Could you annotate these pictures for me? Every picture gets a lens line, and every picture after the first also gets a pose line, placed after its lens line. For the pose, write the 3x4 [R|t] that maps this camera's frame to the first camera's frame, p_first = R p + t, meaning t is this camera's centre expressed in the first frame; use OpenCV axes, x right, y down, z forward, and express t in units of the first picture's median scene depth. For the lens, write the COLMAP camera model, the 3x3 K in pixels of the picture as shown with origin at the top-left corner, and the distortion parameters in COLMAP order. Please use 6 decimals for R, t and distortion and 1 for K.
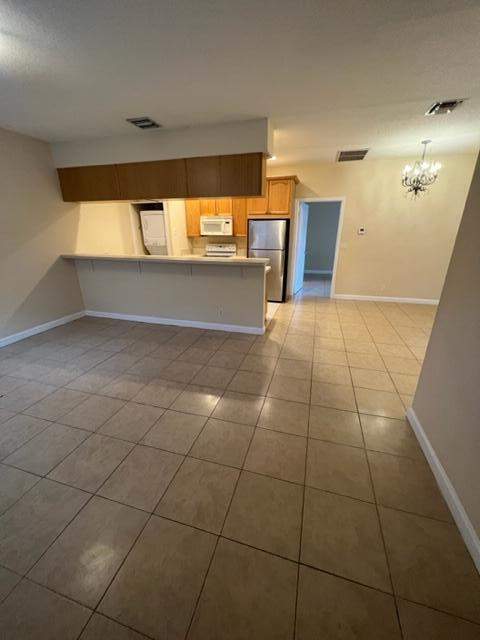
lens RADIAL K [[255.3, 0, 241.2], [0, 255.3, 317.3], [0, 0, 1]] dist [-0.003192, 0.000197]
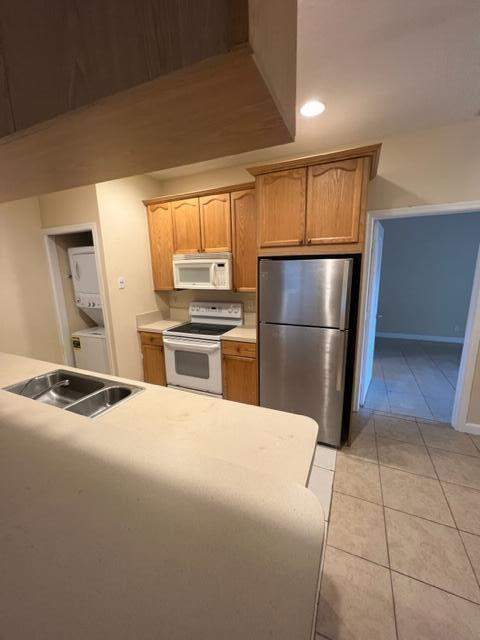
lens RADIAL K [[255.3, 0, 241.9], [0, 255.3, 321.7], [0, 0, 1]] dist [-0.003192, 0.000197]
pose [[0.990895, 0.008226, -0.134388, 0.054445], [-0.024363, 0.992610, -0.118878, -0.203312], [0.132417, 0.121070, 0.983772, 0.528283]]
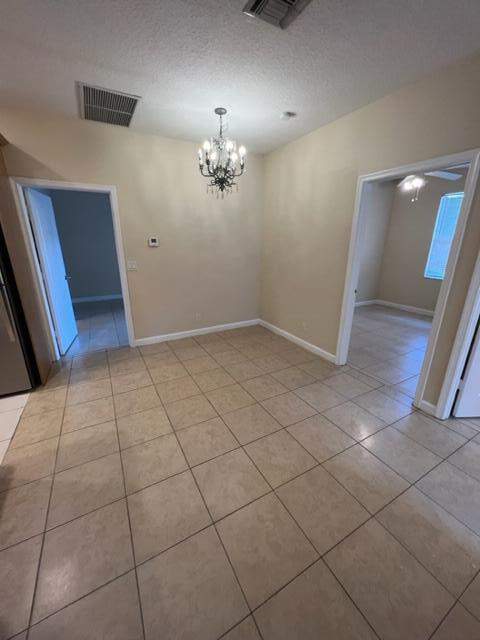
lens RADIAL K [[255.3, 0, 243.1], [0, 255.3, 320.2], [0, 0, 1]] dist [-0.003192, 0.000197]
pose [[0.700371, -0.212020, 0.681563, 0.132966], [0.223306, 0.972018, 0.072908, -0.129756], [-0.677950, 0.101134, 0.728118, 0.357641]]
